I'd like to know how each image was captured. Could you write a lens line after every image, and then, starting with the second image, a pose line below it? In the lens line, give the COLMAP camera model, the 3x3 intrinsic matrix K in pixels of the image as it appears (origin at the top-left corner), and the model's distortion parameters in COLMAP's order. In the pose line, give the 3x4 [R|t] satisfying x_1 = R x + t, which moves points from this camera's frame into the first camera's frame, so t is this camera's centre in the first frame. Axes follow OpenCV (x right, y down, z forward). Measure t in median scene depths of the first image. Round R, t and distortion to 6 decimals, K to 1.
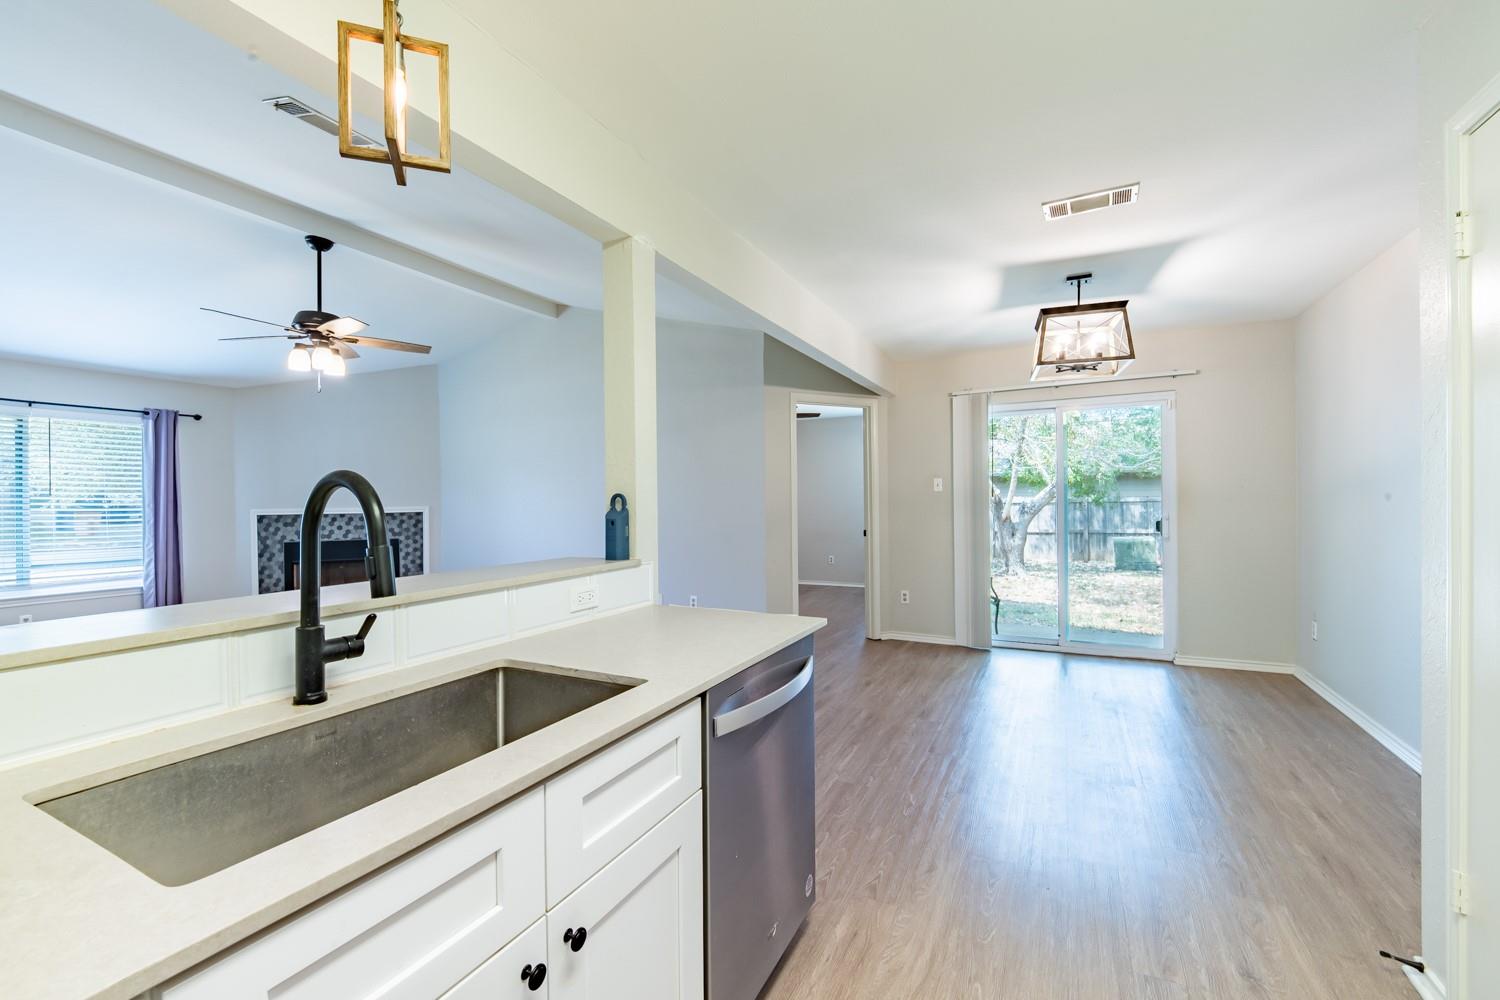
lens RADIAL K [[620.8, 0, 748.8], [0, 620.8, 498.7], [0, 0, 1]] dist [-0.006351, -0.005886]
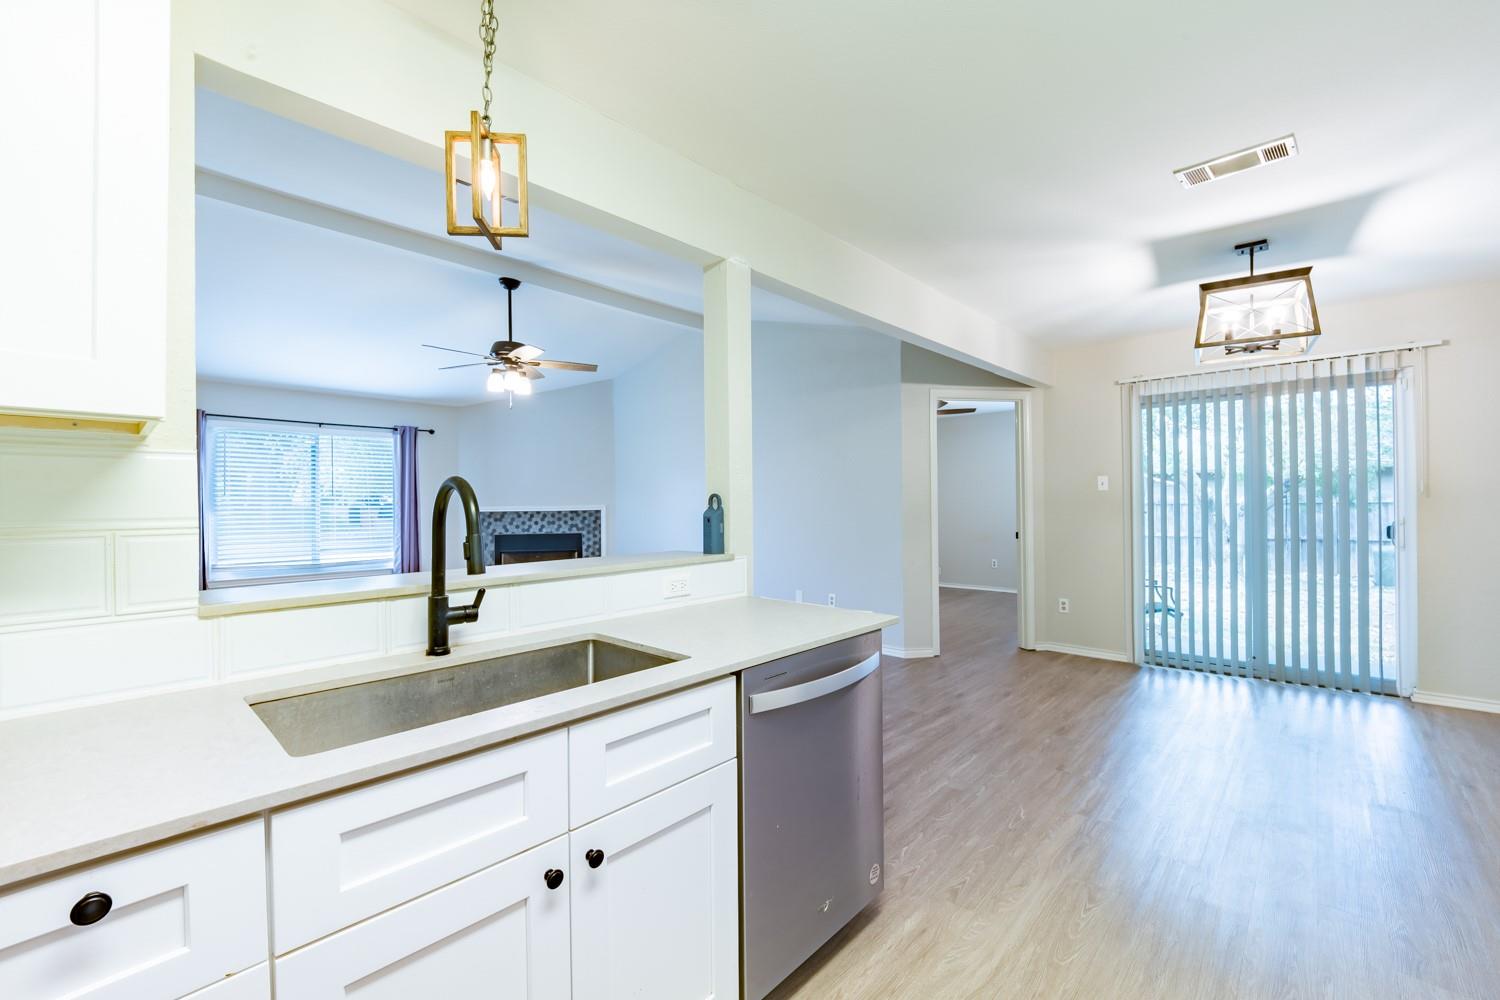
lens RADIAL K [[620.8, 0, 750.0], [0, 620.8, 498.6], [0, 0, 1]] dist [-0.006351, -0.005886]
pose [[0.961251, 0.001277, -0.275671, 0.067245], [-0.001341, 0.999999, -0.000042, 0.000206], [0.275671, 0.000410, 0.961252, -0.017698]]
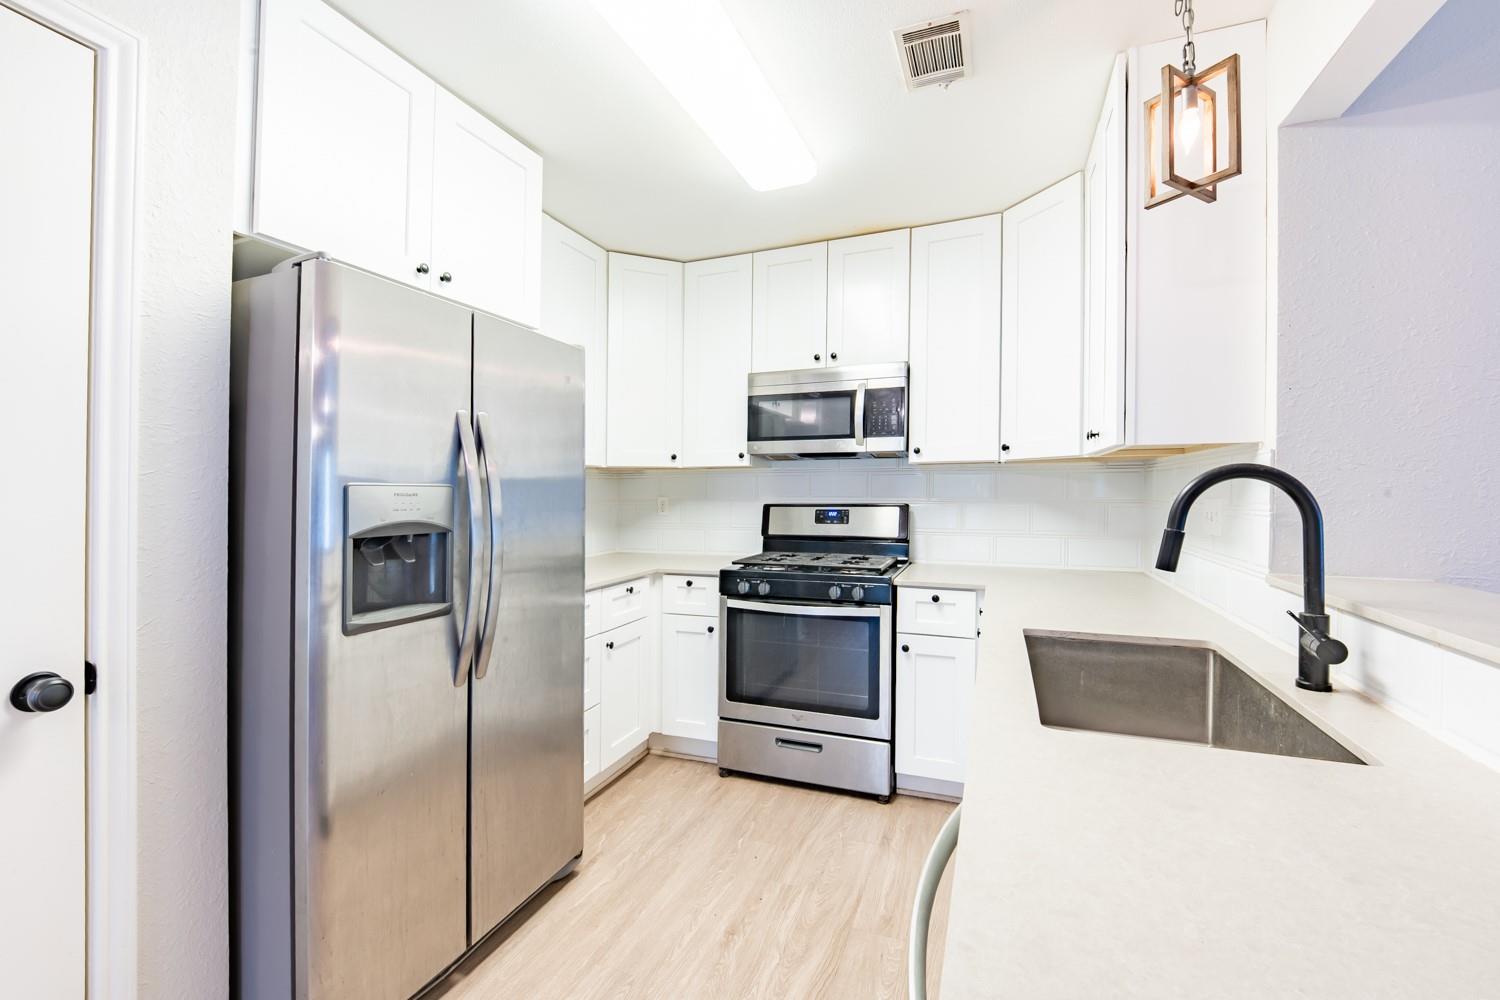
lens RADIAL K [[620.8, 0, 745.1], [0, 620.8, 491.2], [0, 0, 1]] dist [-0.006351, -0.005886]
pose [[-0.996517, 0.013913, -0.082226, 0.069631], [0.013948, 0.999903, 0.000146, -0.002102], [0.082220, -0.001001, -0.996614, 0.462563]]
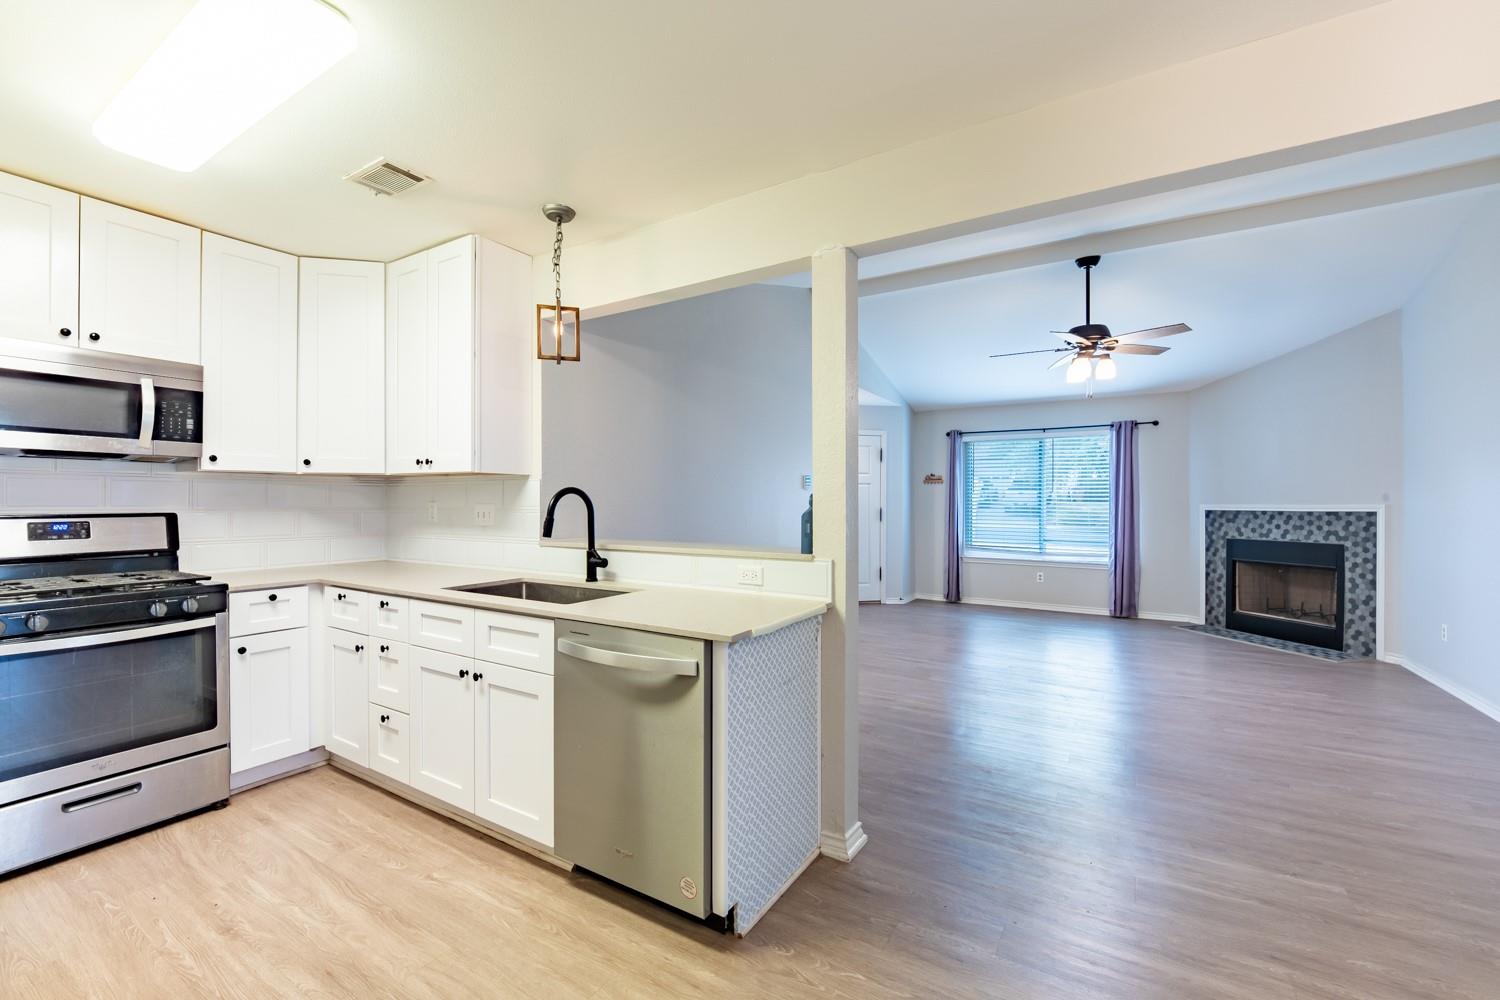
lens RADIAL K [[620.8, 0, 752.5], [0, 620.8, 497.8], [0, 0, 1]] dist [-0.006351, -0.005886]
pose [[-0.082790, 0.007357, -0.996540, 0.401421], [0.002053, 0.999972, 0.007211, -0.004220], [0.996565, -0.001449, -0.082803, 0.441414]]
